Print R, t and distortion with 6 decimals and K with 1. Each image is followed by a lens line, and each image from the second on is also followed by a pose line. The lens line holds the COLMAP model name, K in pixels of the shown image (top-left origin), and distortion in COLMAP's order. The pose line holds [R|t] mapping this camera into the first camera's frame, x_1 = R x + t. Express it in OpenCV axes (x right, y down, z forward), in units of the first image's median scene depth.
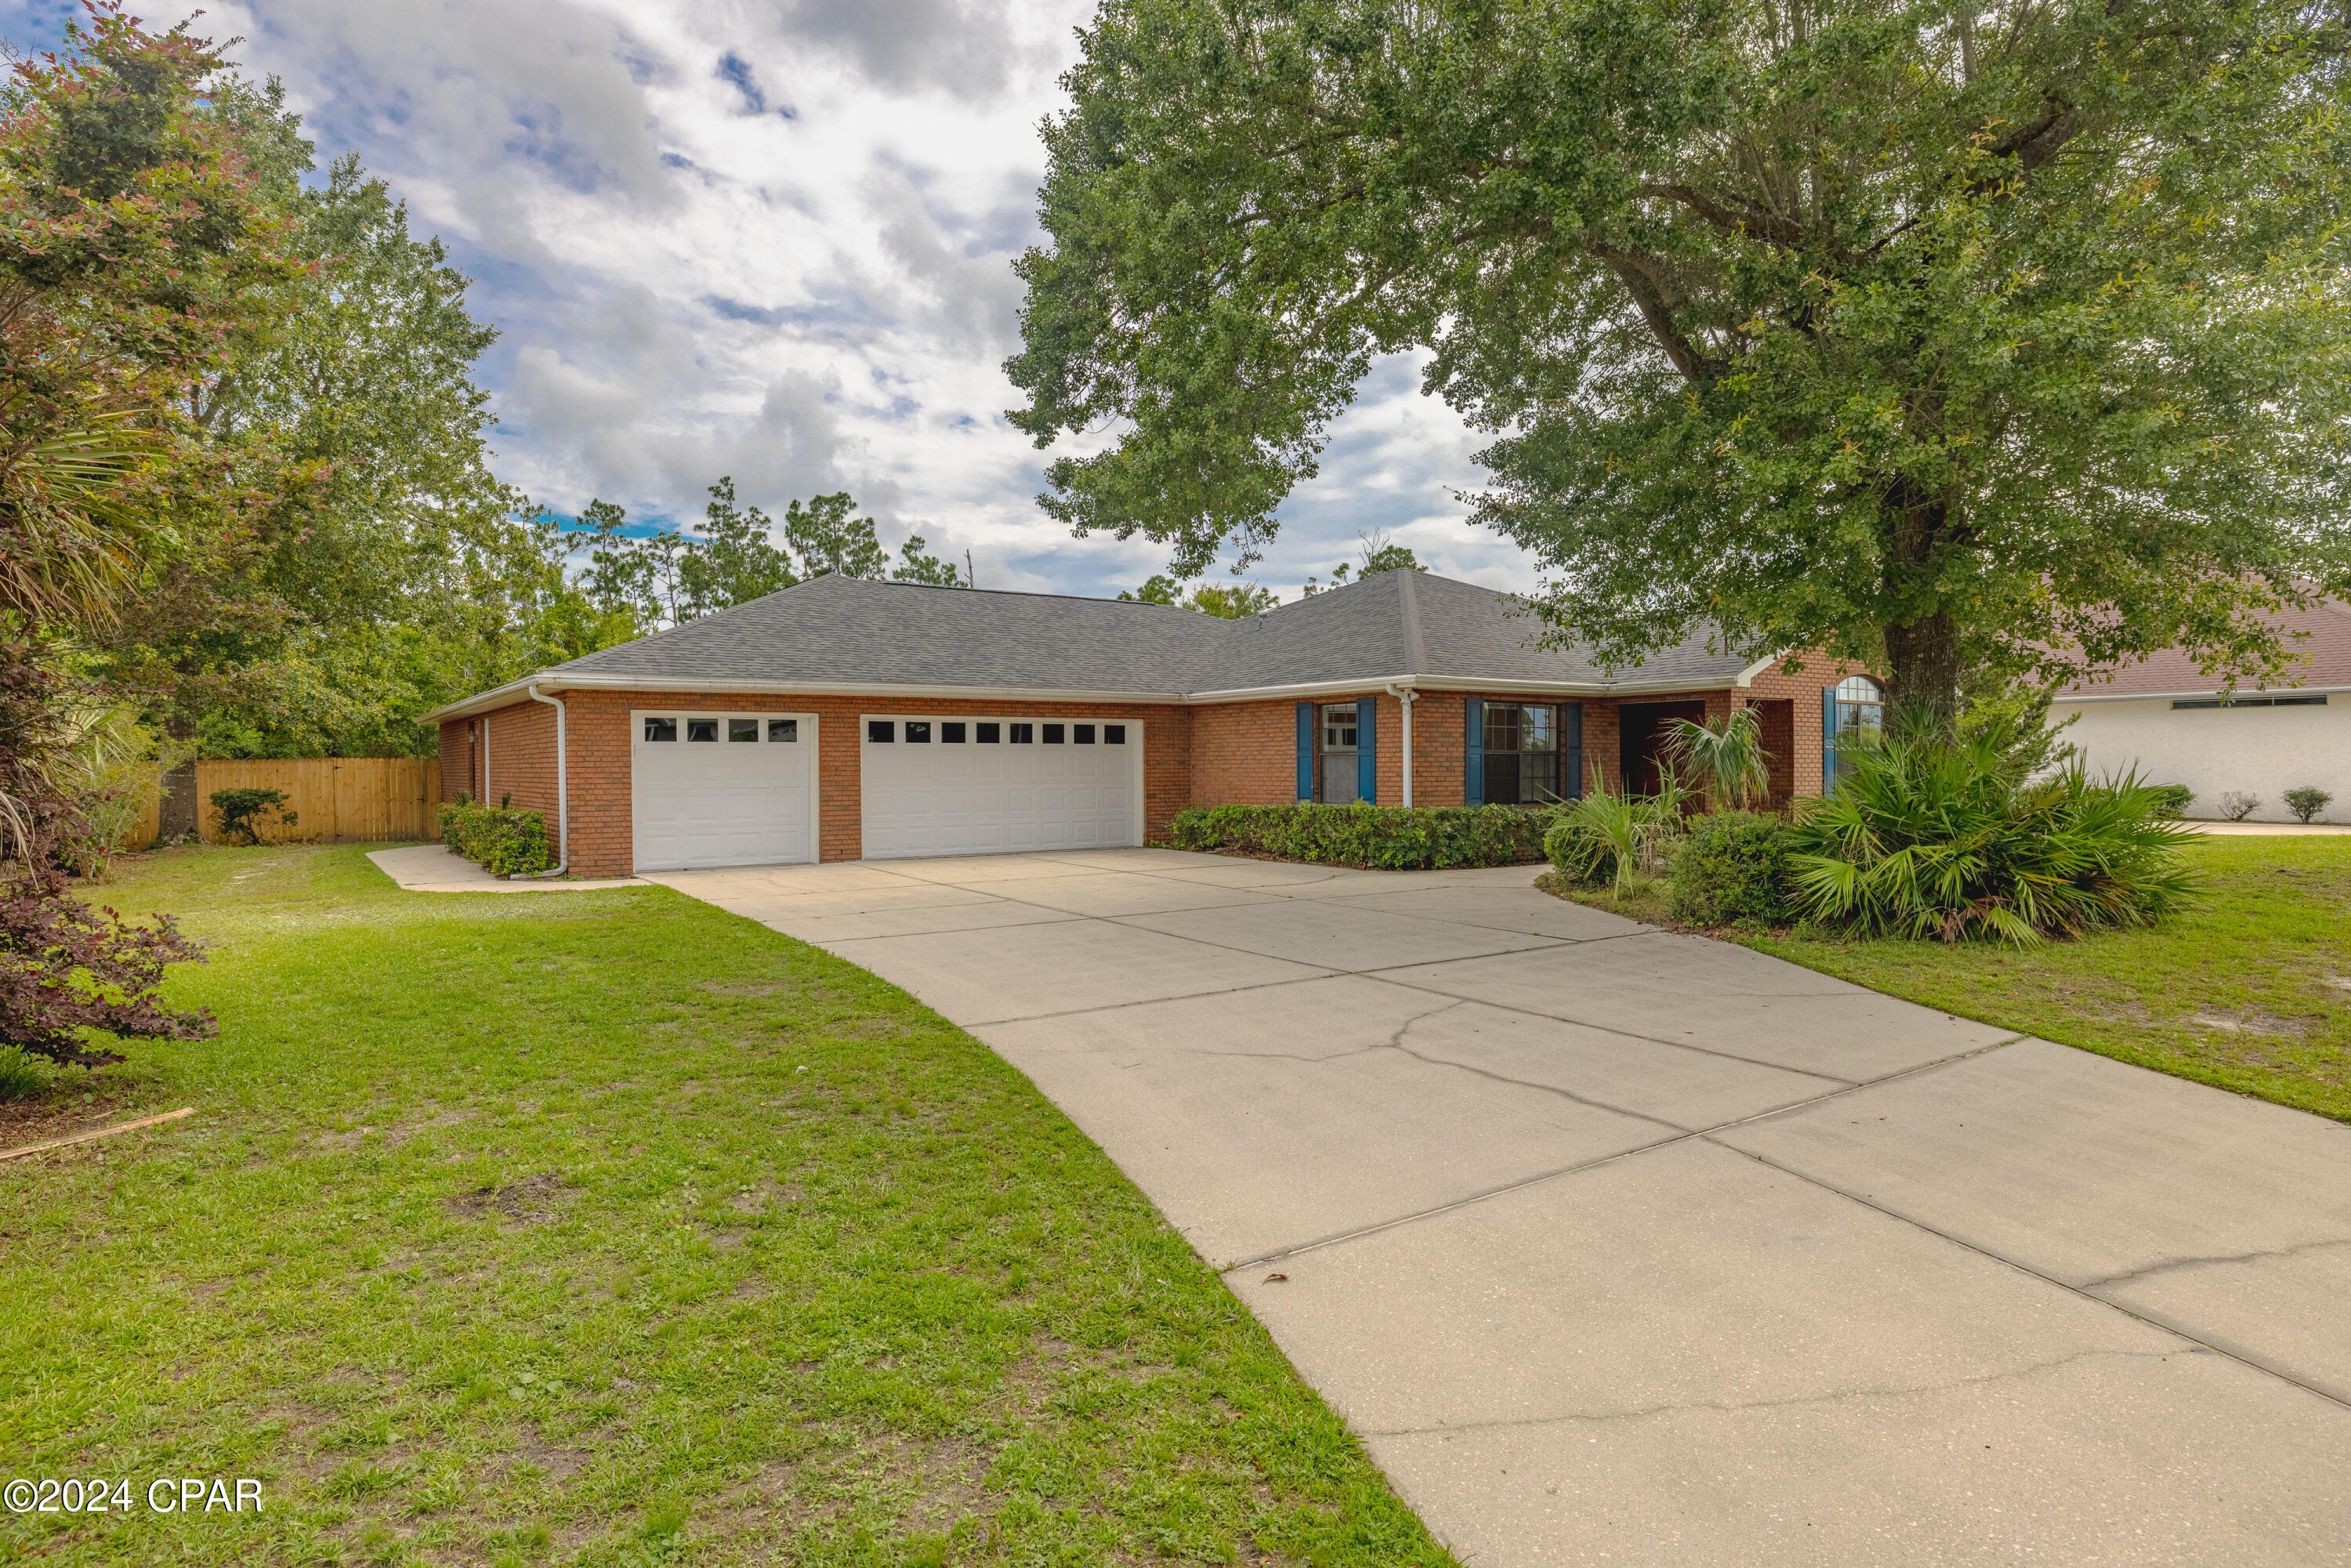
lens RADIAL K [[1307.1, 0, 1176.3], [0, 1307.1, 779.1], [0, 0, 1]] dist [0.002284, -0.000008]
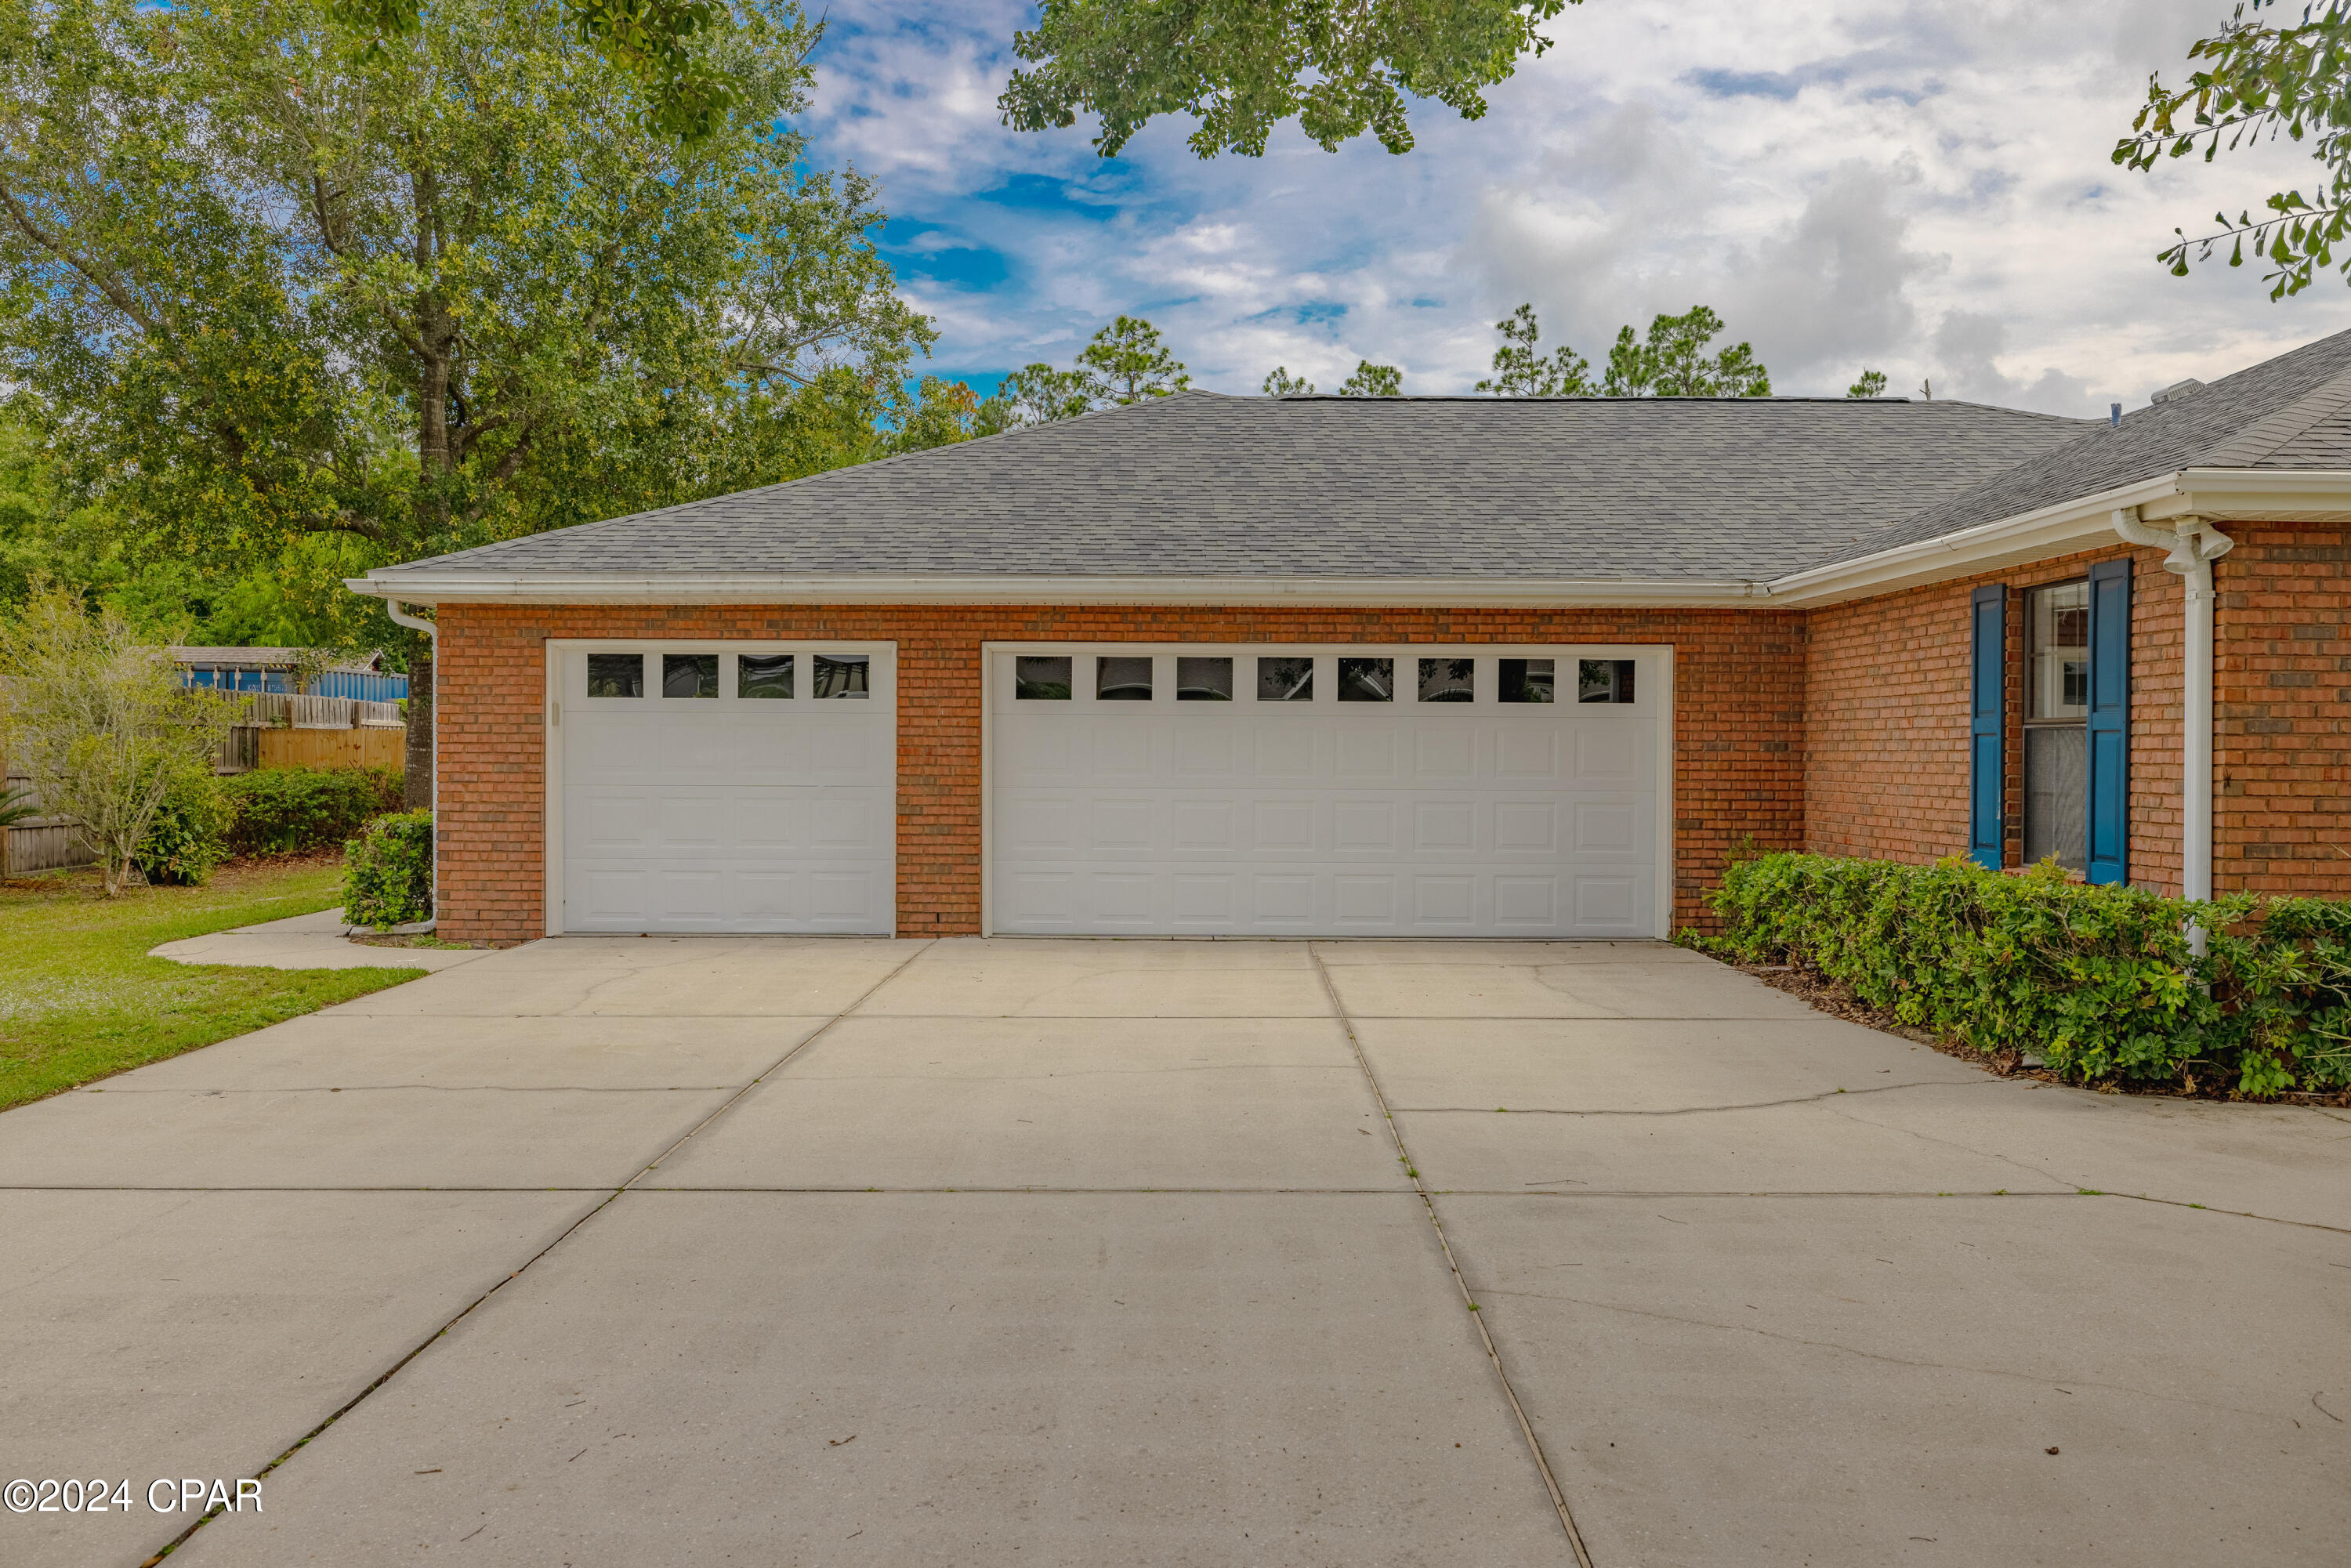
lens RADIAL K [[1904.4, 0, 1177.3], [0, 1904.4, 776.9], [0, 0, 1]] dist [0.030016, 0.000364]
pose [[0.821140, 0.019204, -0.570403, 0.210710], [-0.016650, 0.999814, 0.009693, -0.006212], [0.570483, 0.001538, 0.821308, 0.409009]]
